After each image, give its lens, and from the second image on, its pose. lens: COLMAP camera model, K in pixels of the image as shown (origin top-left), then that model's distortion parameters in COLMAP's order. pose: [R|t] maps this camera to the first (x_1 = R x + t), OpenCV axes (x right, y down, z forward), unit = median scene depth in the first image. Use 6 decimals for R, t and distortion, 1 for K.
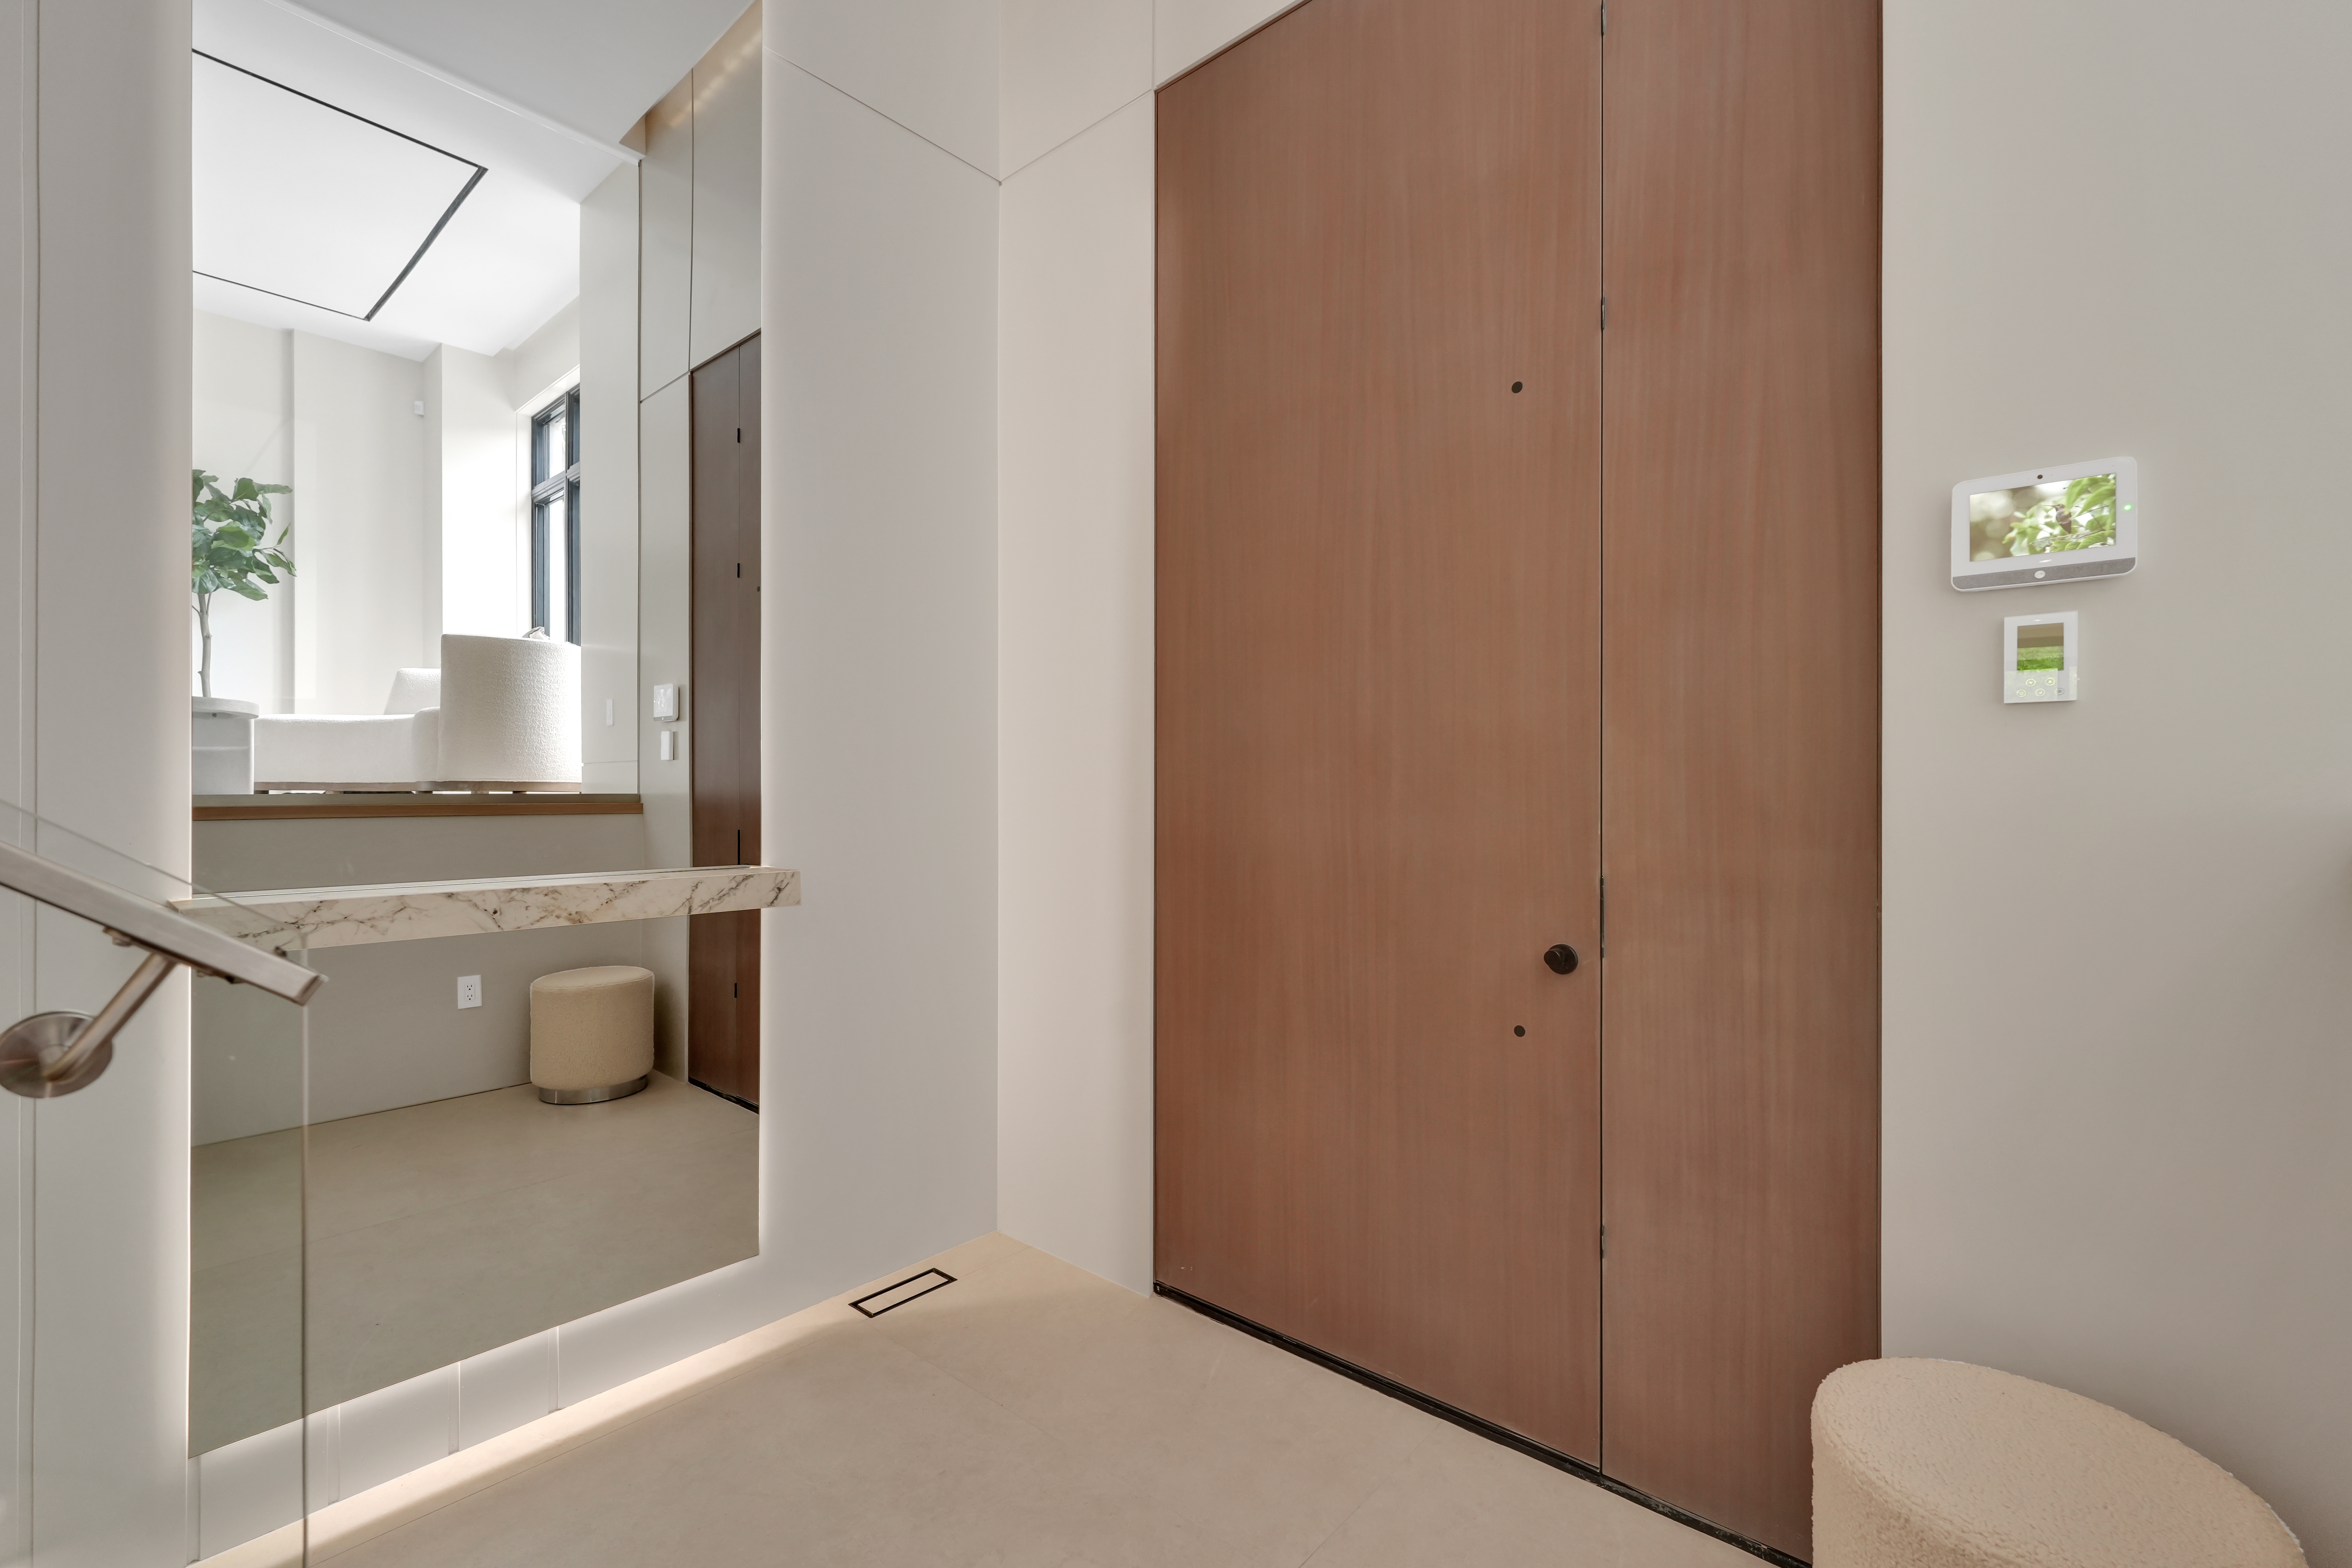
lens RADIAL K [[1011.1, 0, 1169.7], [0, 1011.1, 781.5], [0, 0, 1]] dist [-0.015514, -0.000089]
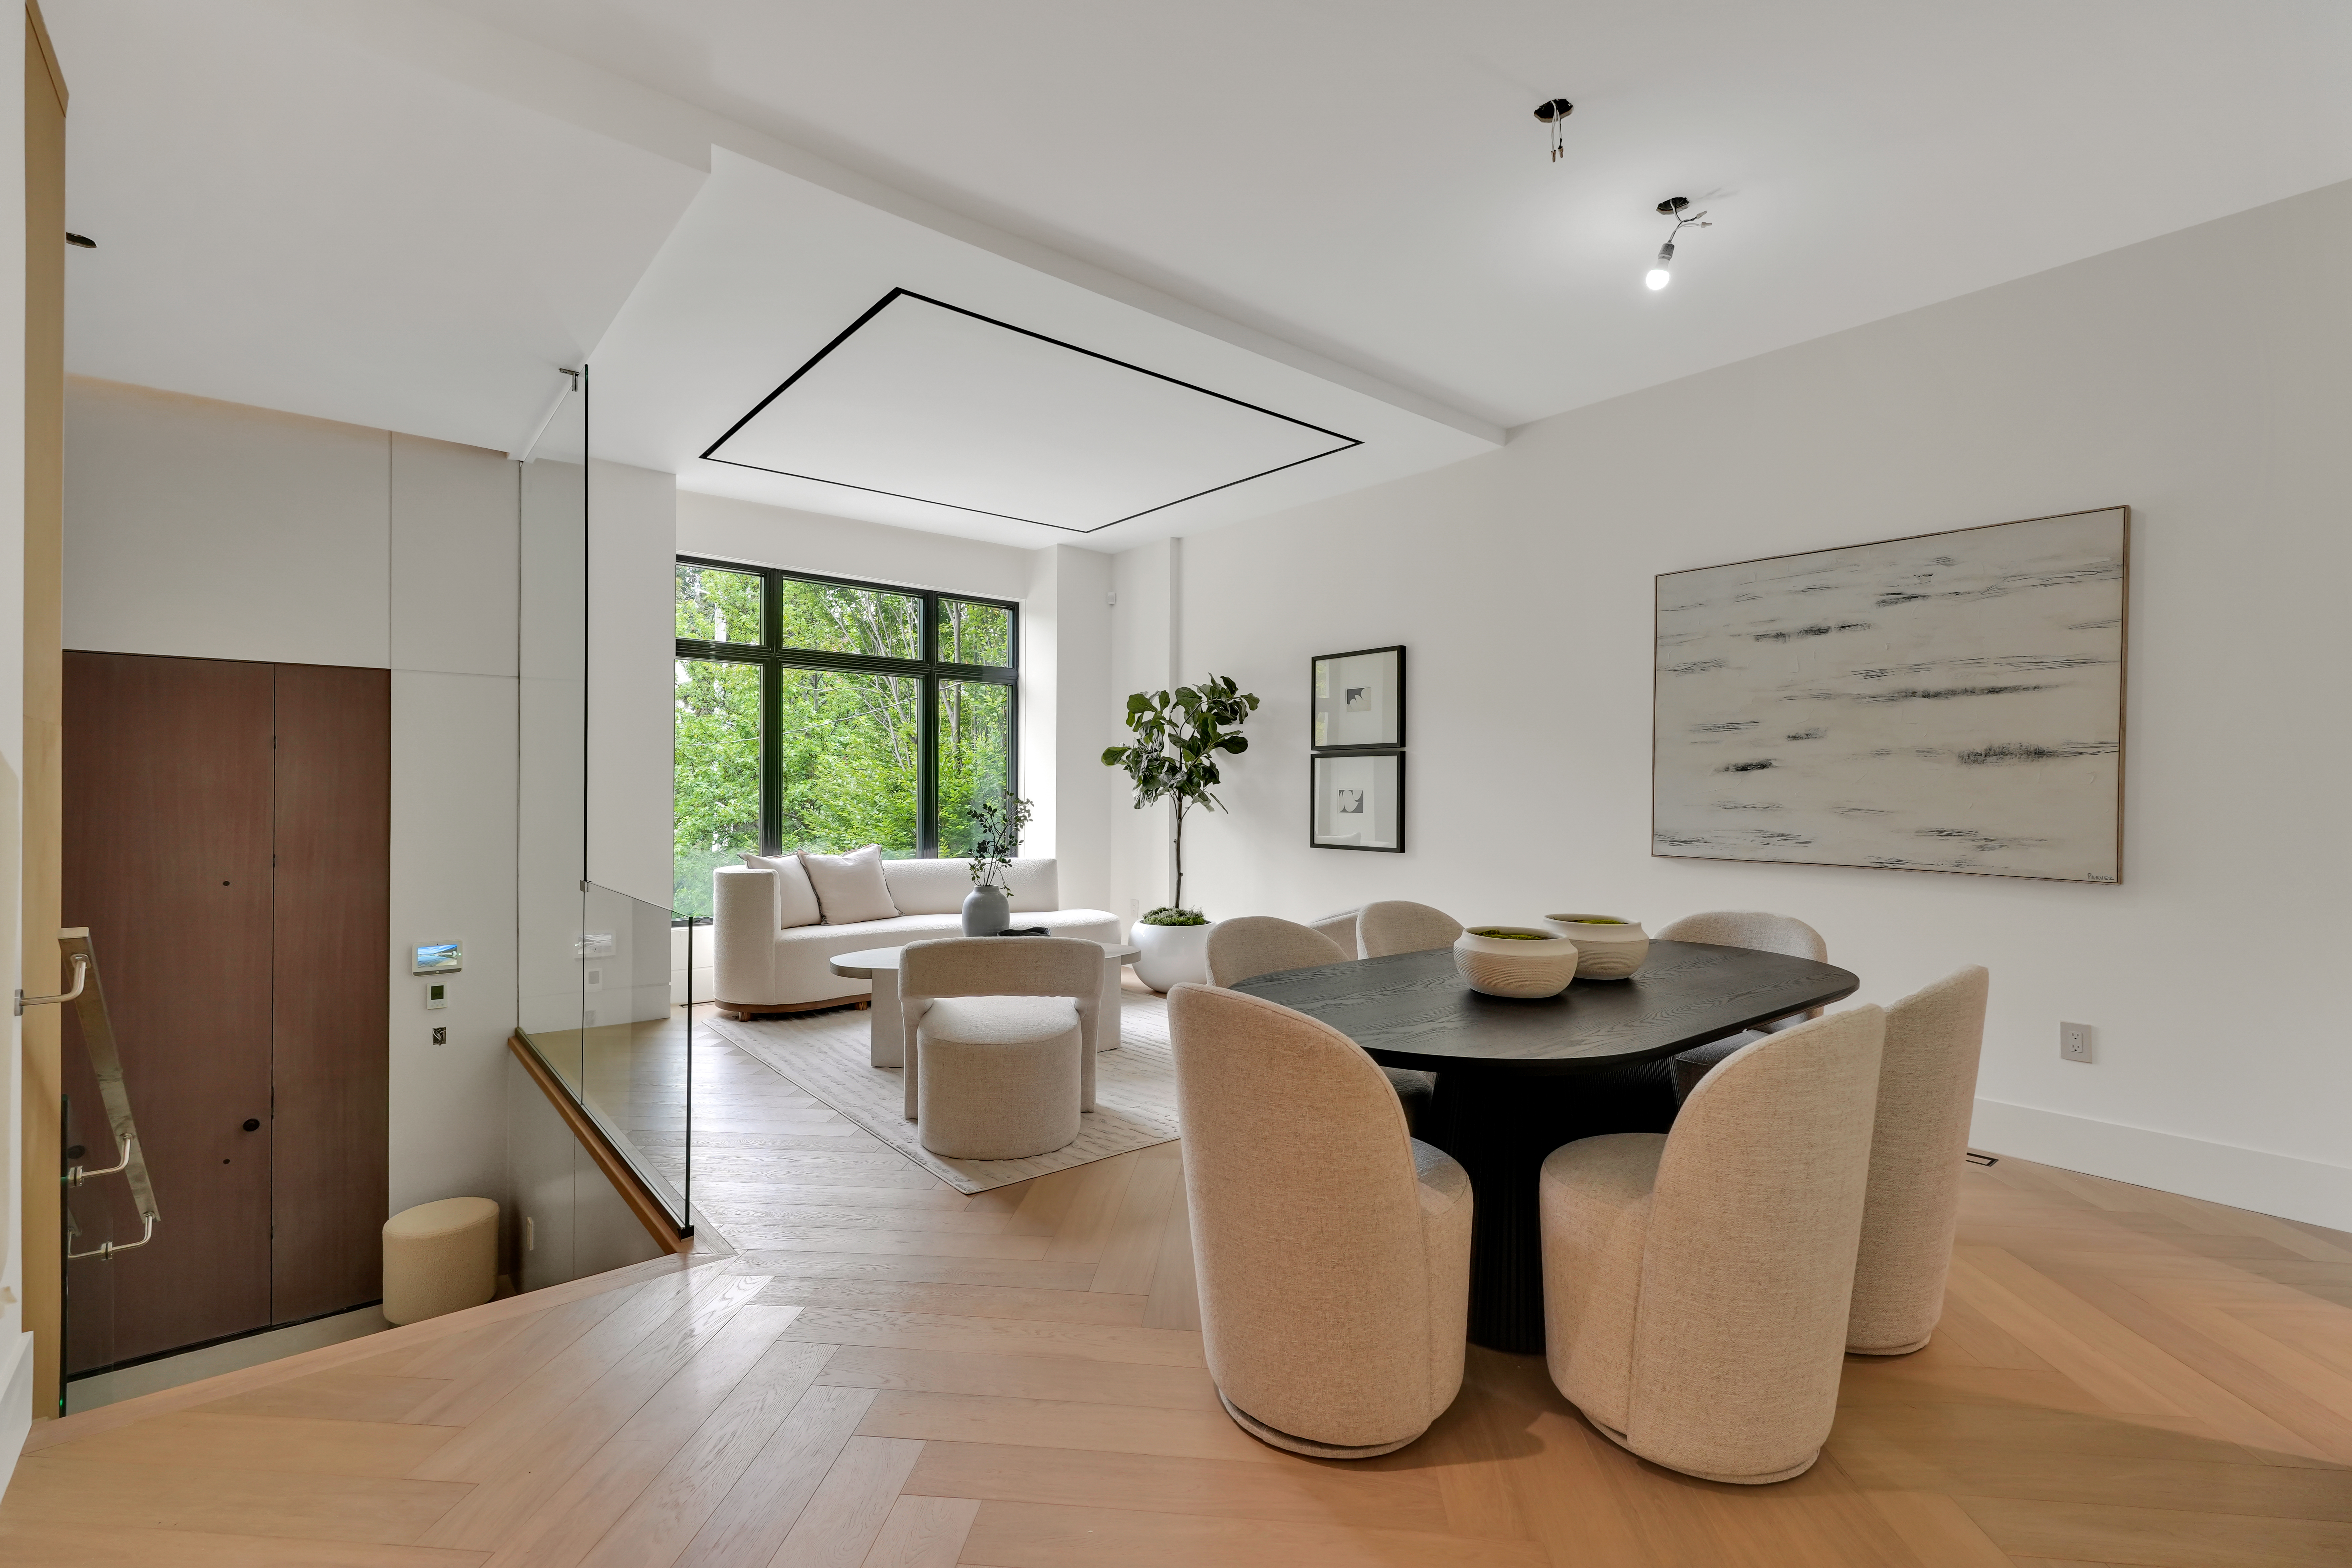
lens RADIAL K [[1026.2, 0, 1179.4], [0, 1026.2, 788.2], [0, 0, 1]] dist [0.002650, 0.000109]
pose [[0.157268, 0.000763, 0.987556, -1.754611], [-0.013024, 0.999914, 0.001301, -0.686172], [-0.987470, -0.013066, 0.157264, -1.632126]]
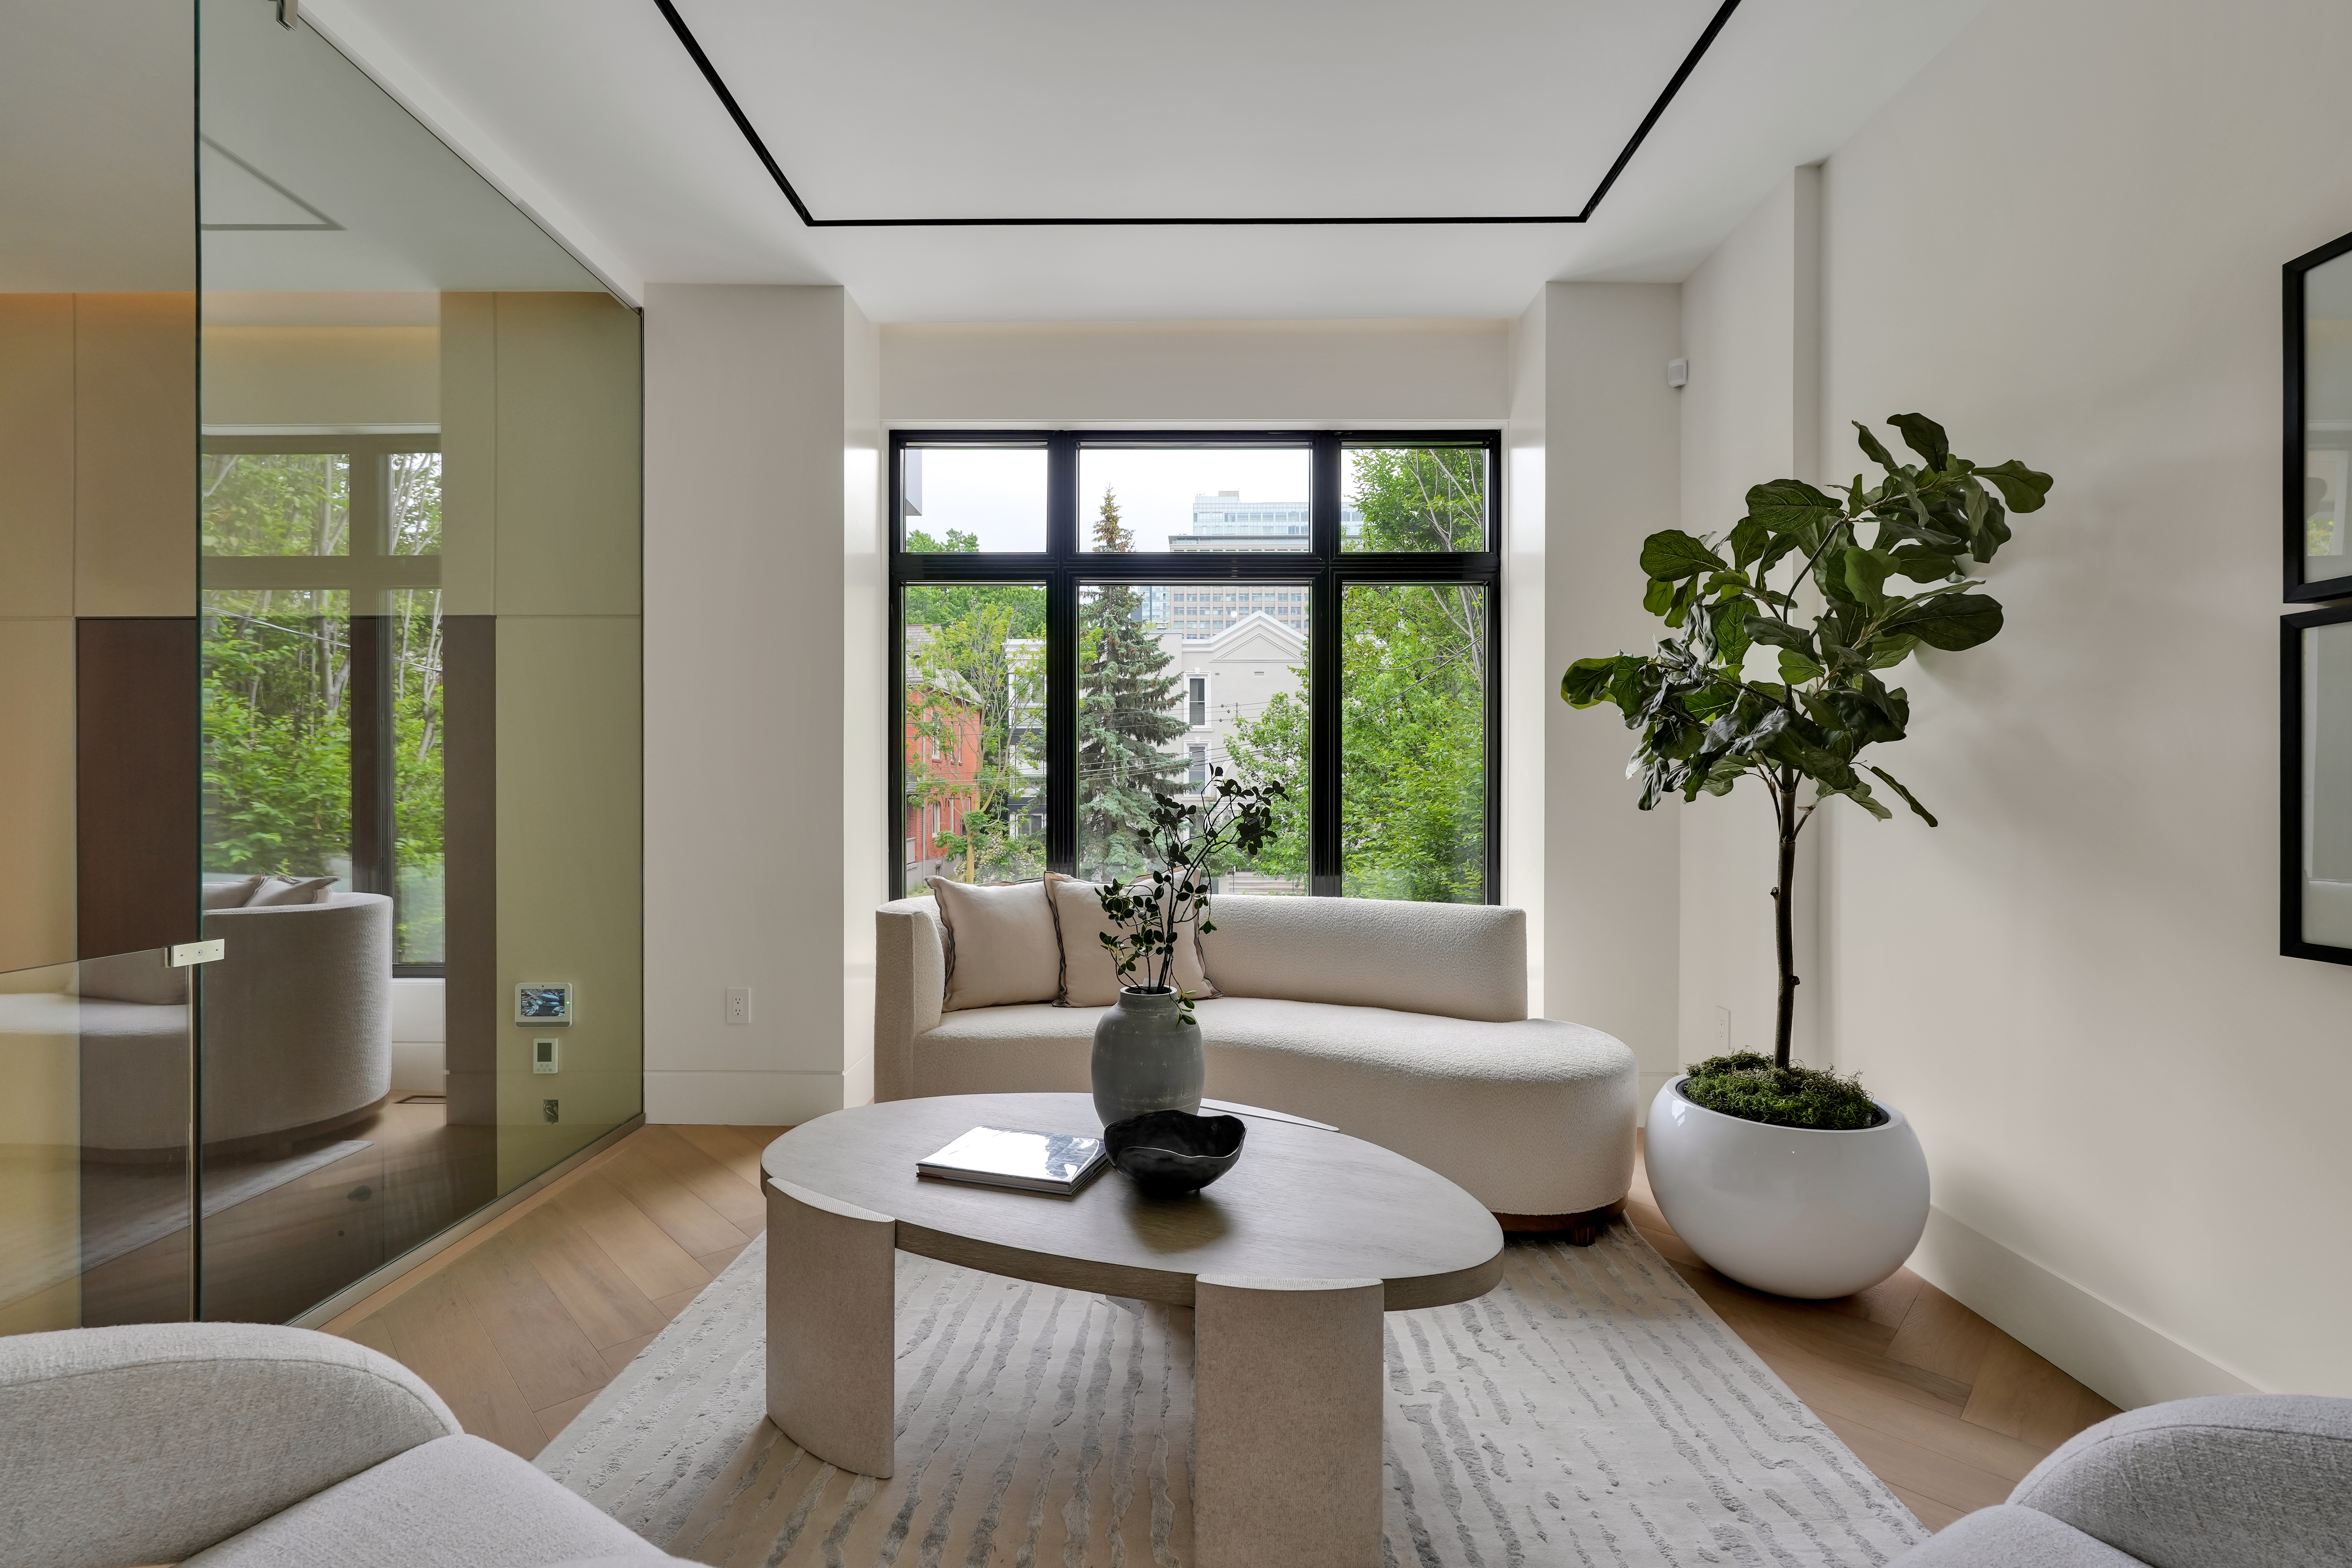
lens RADIAL K [[1026.2, 0, 1179.4], [0, 1026.2, 788.2], [0, 0, 1]] dist [0.002650, 0.000109]
pose [[0.757025, -0.003357, 0.653378, 0.301722], [-0.002117, 0.999969, 0.007590, -0.646936], [-0.653383, -0.007129, 0.756994, -1.582388]]
